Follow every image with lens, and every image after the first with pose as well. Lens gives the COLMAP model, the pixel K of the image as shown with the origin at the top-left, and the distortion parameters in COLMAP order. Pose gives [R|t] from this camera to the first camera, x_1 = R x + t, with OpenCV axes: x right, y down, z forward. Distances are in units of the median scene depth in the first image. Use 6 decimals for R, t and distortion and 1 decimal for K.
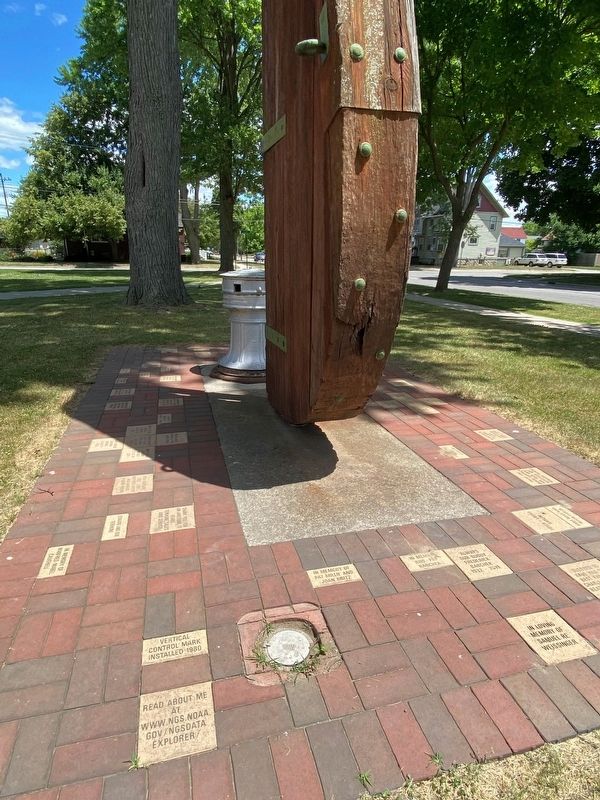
lens RADIAL K [[459.0, 0, 300.0], [0, 459.0, 400.0], [0, 0, 1]] dist [0.000502, -0.000367]
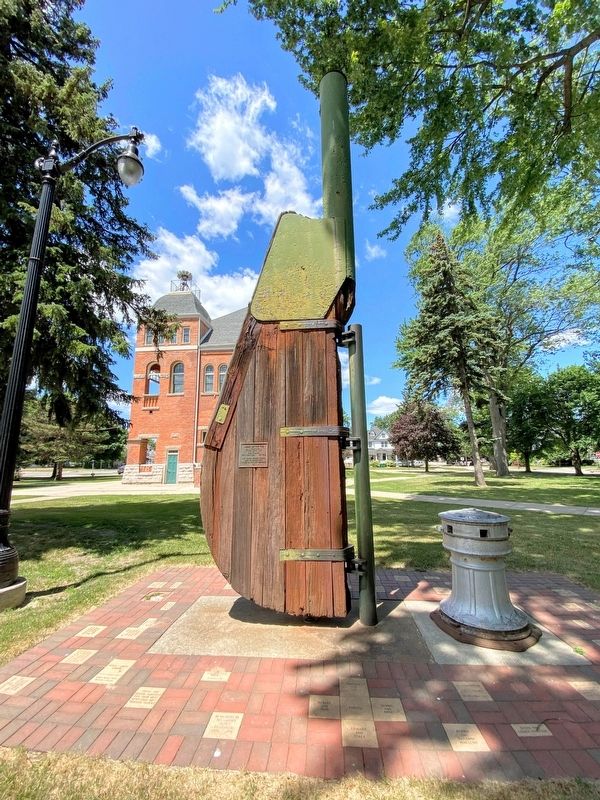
lens RADIAL K [[335.4, 0, 300.0], [0, 335.4, 400.0], [0, 0, 1]] dist [-0.012065, -0.000575]
pose [[-0.342934, -0.172706, -0.923347, 1.584031], [-0.293825, 0.953352, -0.069190, -0.763071], [0.892224, 0.247574, -0.377682, 1.818799]]
